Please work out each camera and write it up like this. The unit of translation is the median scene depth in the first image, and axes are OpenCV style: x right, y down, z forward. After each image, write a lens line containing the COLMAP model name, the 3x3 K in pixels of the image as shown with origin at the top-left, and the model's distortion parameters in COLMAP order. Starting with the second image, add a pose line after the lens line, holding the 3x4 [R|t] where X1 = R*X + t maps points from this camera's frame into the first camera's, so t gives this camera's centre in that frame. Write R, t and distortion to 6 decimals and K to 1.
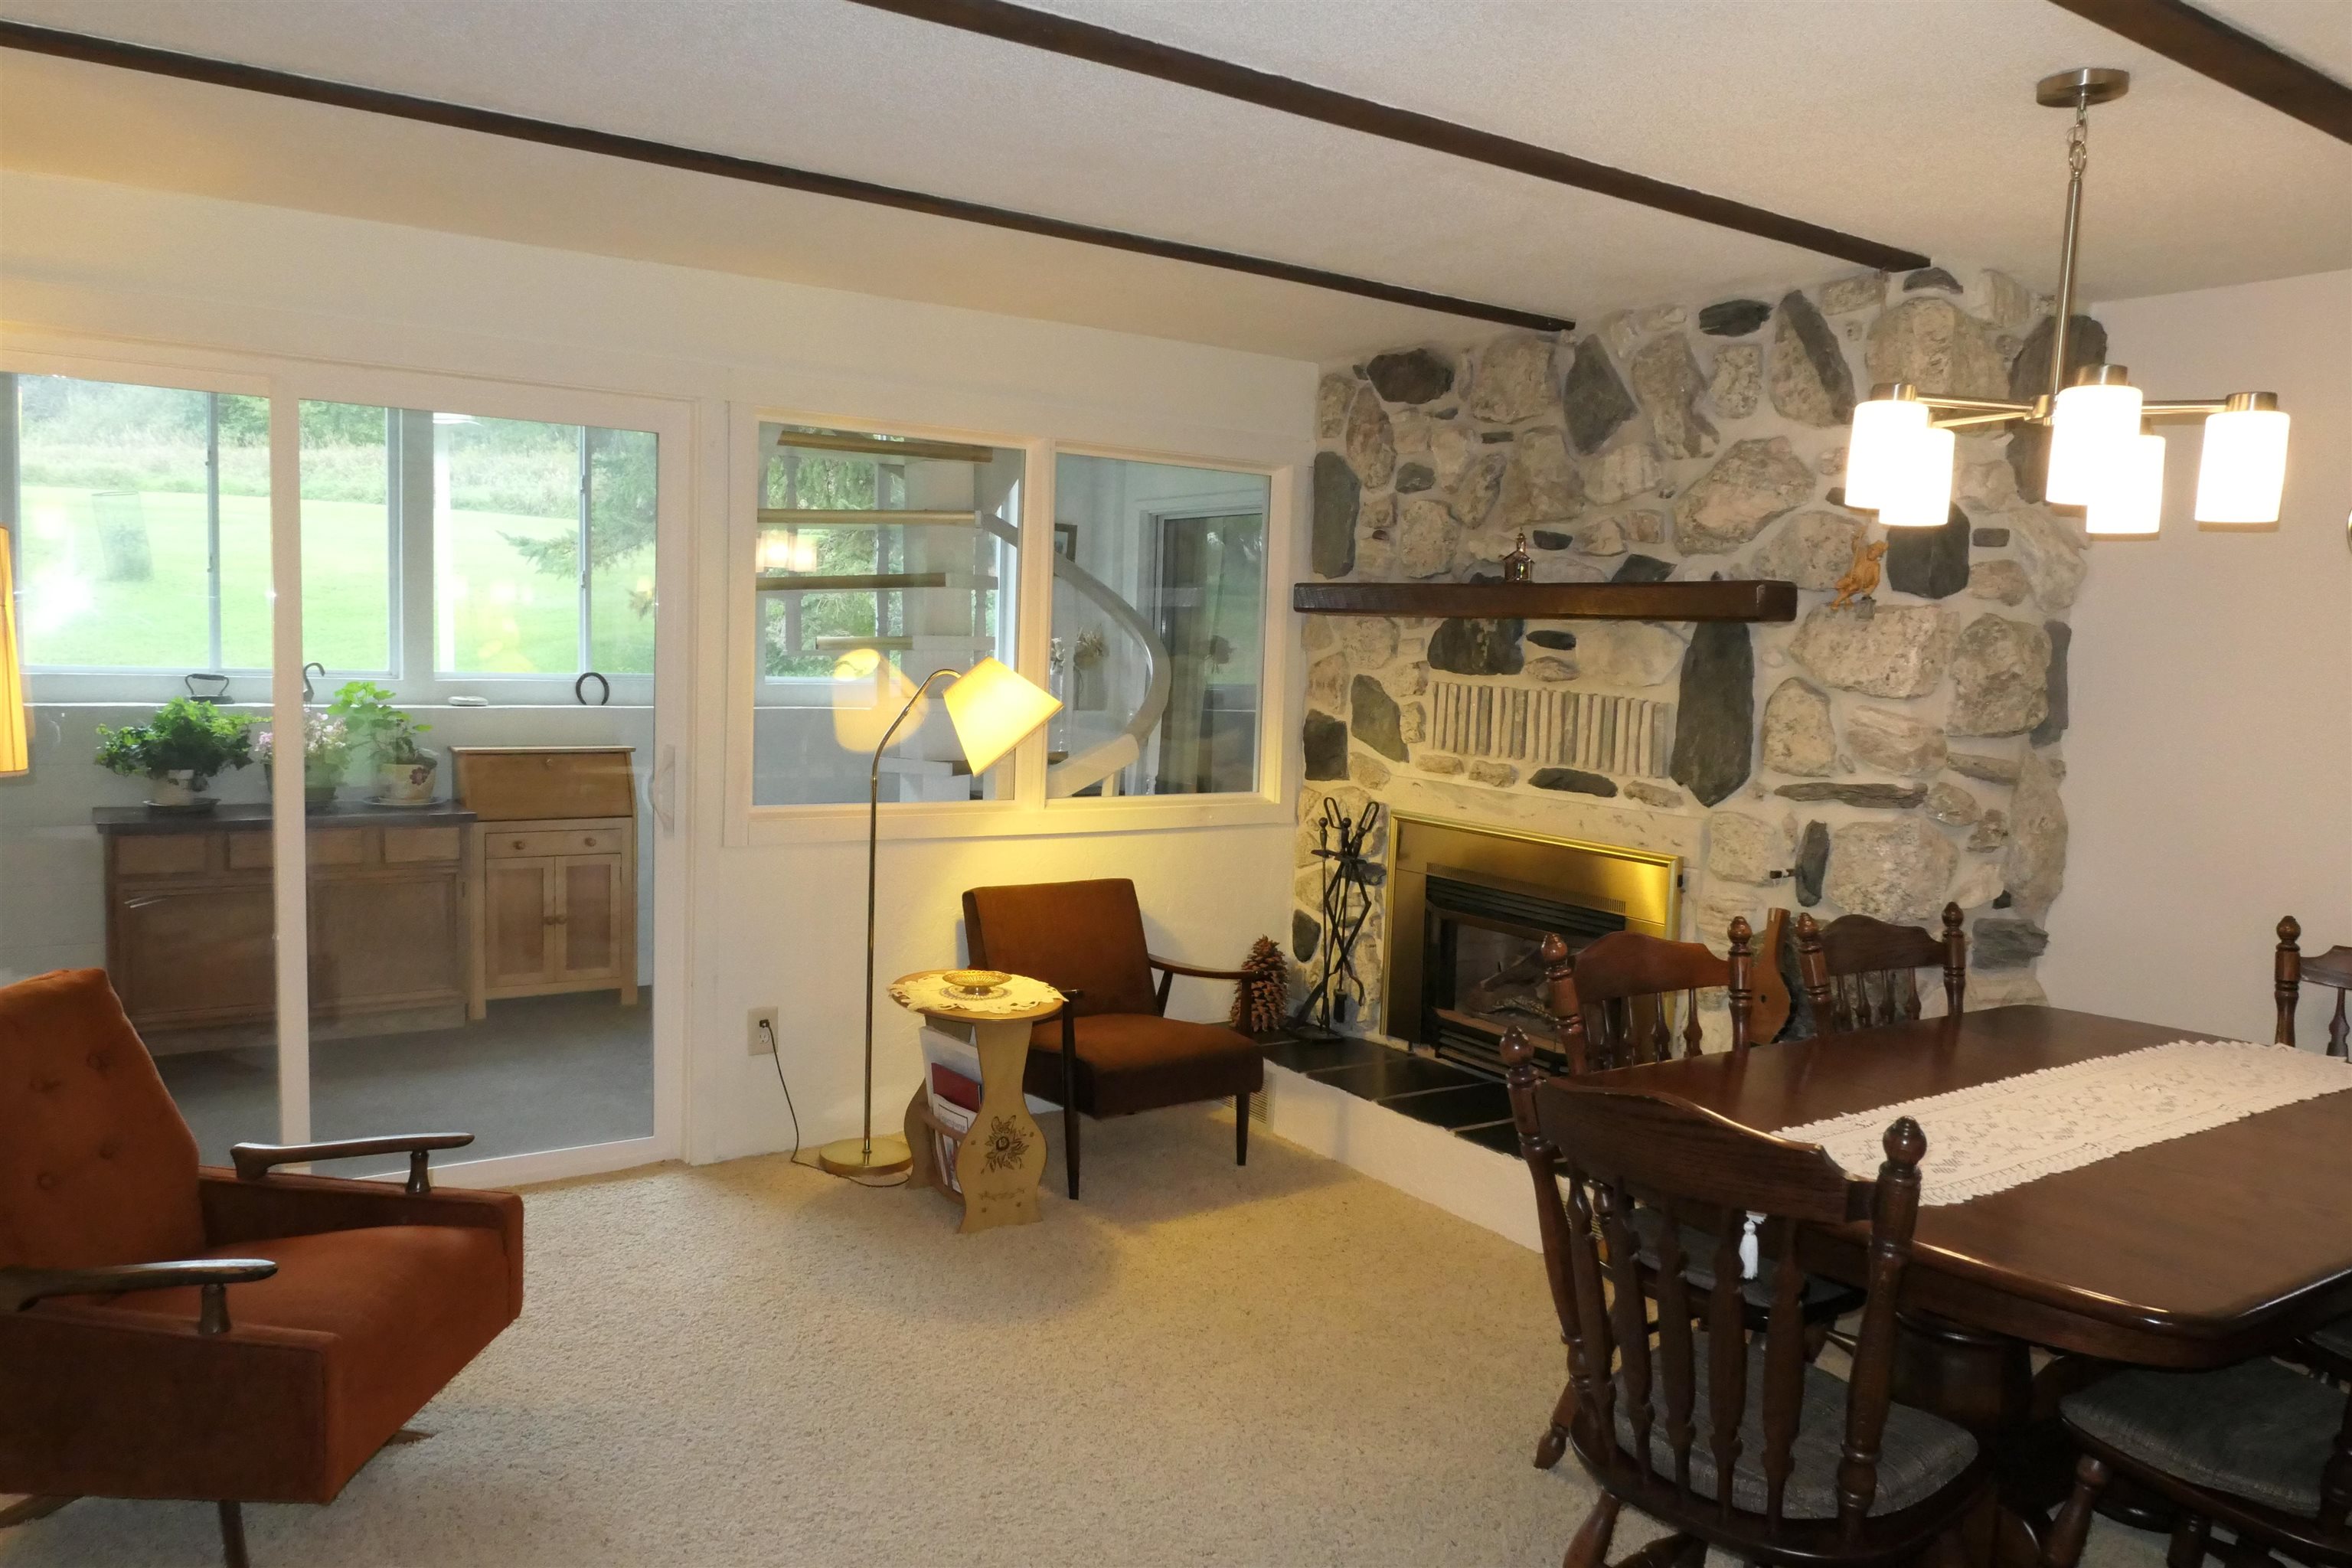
lens RADIAL K [[1645.1, 0, 1174.6], [0, 1645.1, 783.5], [0, 0, 1]] dist [-0.012448, -0.002859]
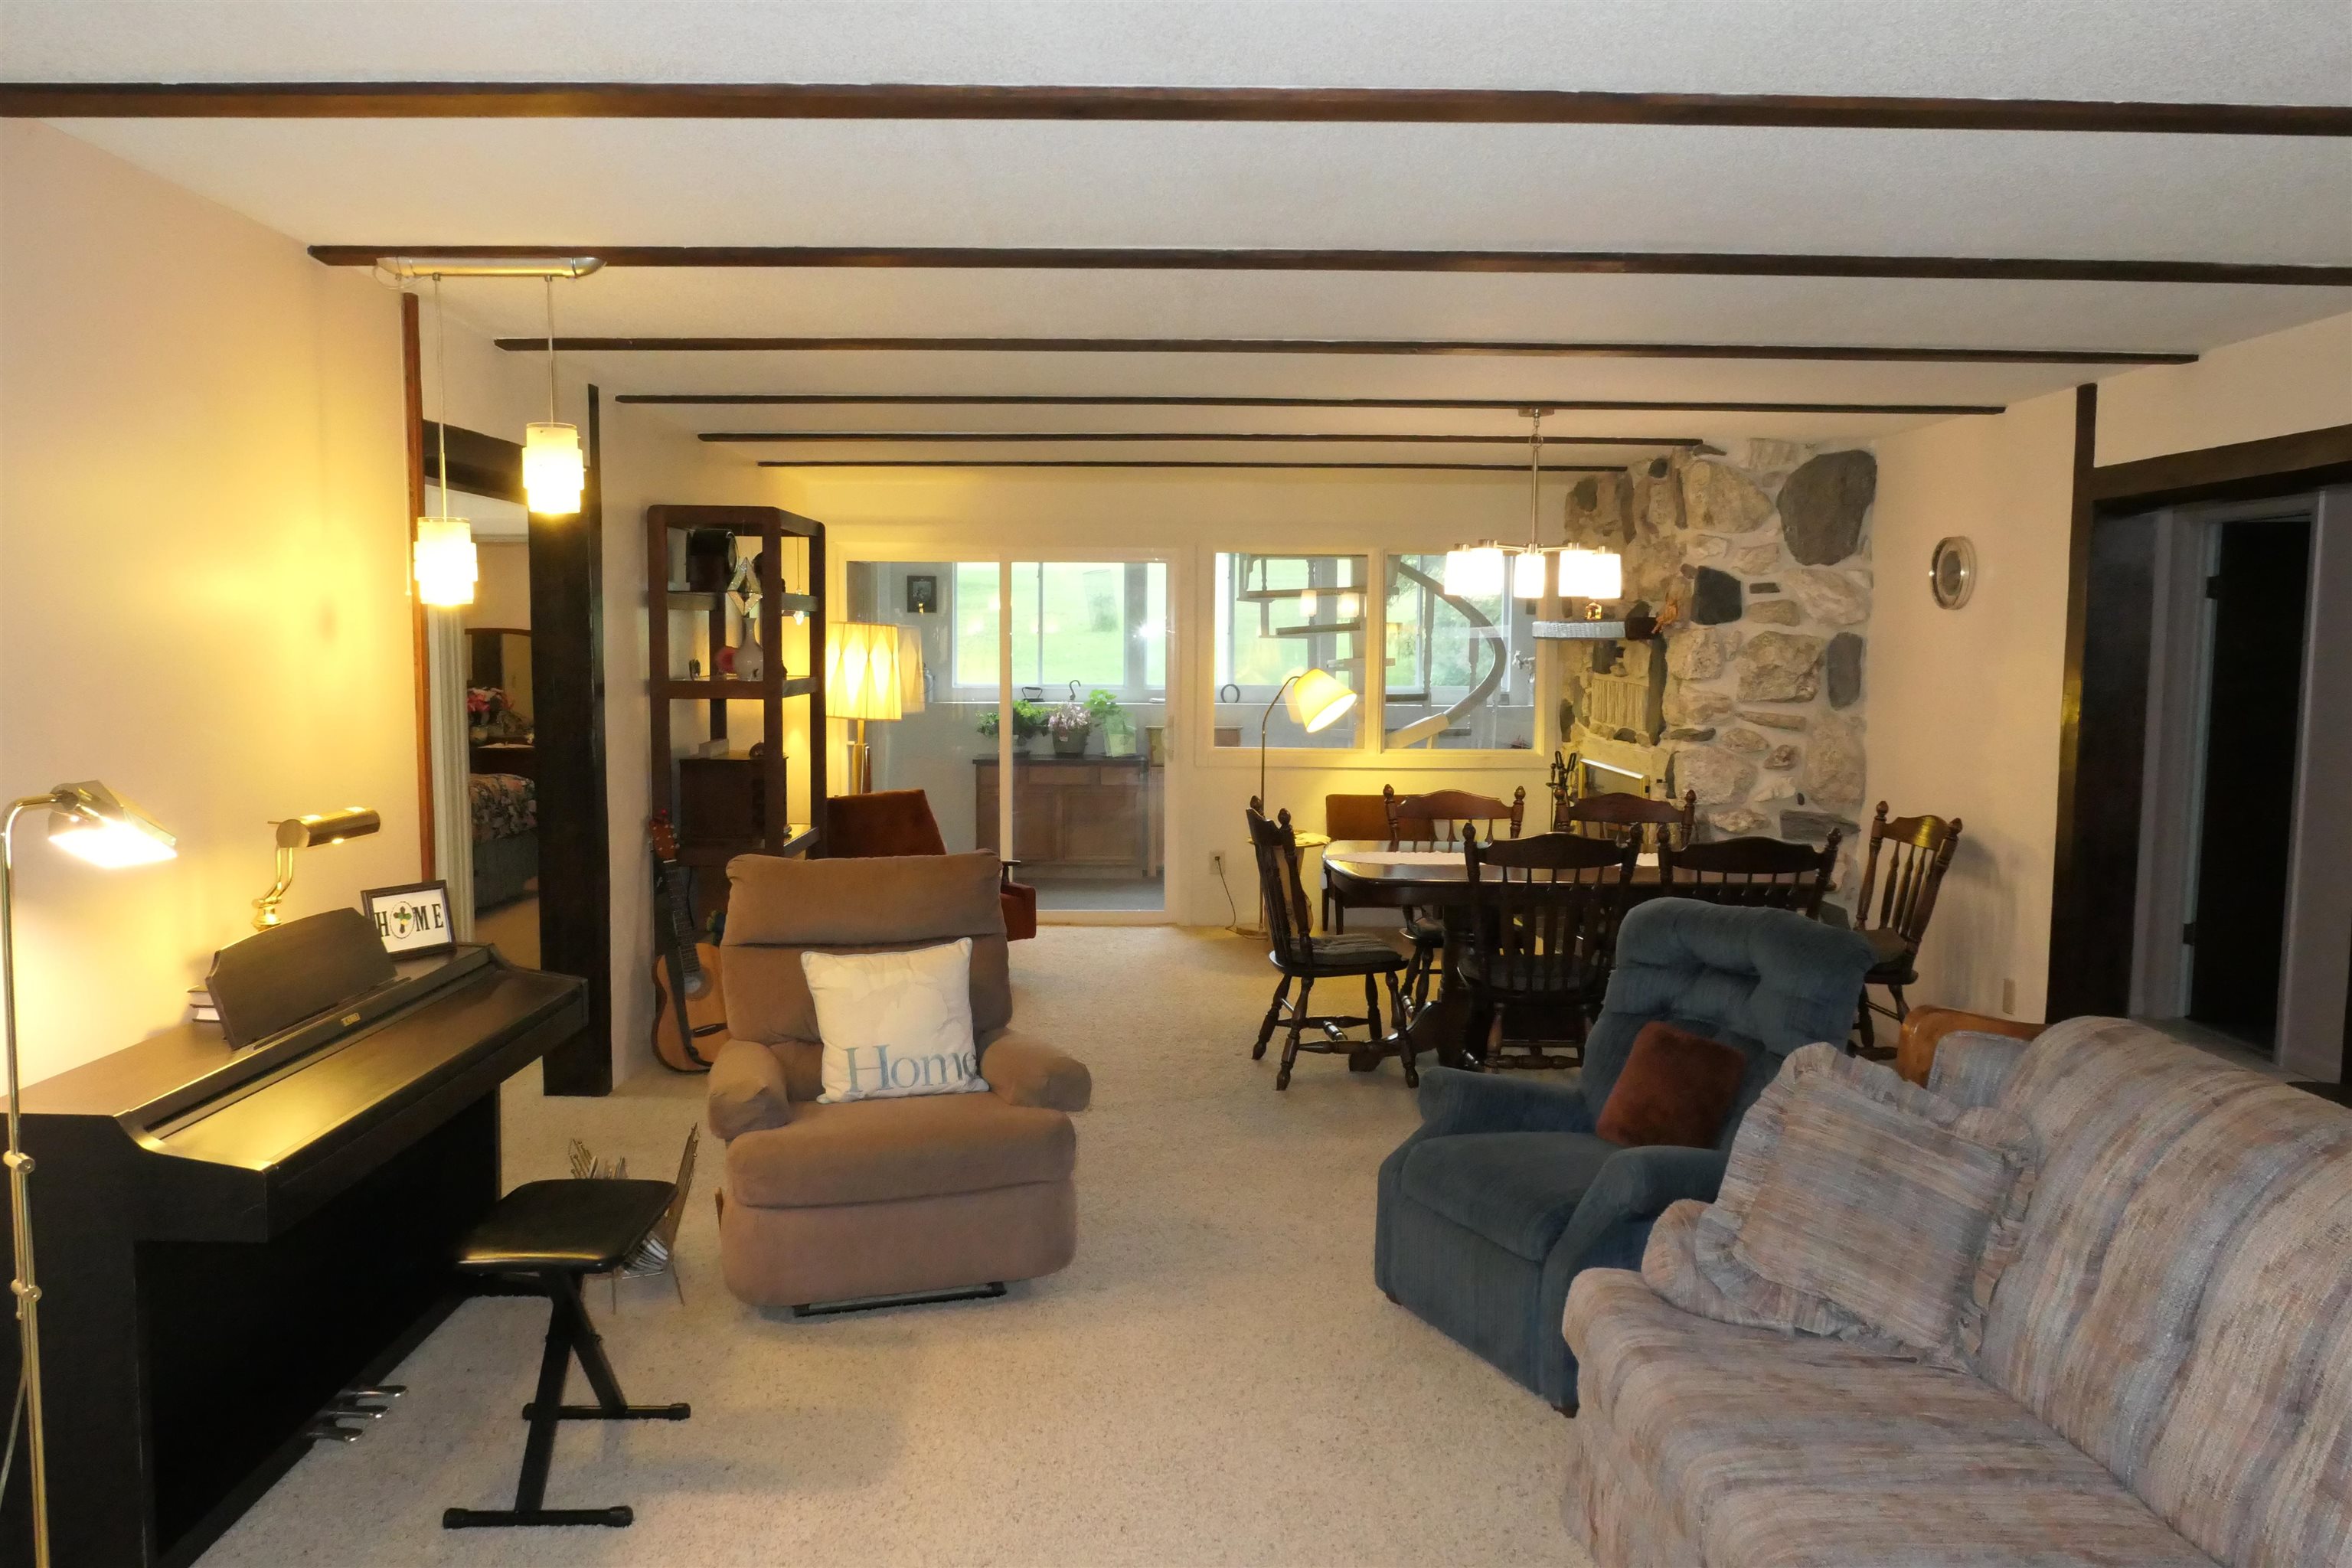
lens RADIAL K [[1645.1, 0, 1177.0], [0, 1645.1, 784.2], [0, 0, 1]] dist [-0.012448, -0.002859]
pose [[0.839363, 0.017132, -0.543301, 0.824827], [-0.025170, 0.999656, -0.007363, 0.078545], [0.542988, 0.019856, 0.839506, -0.719950]]
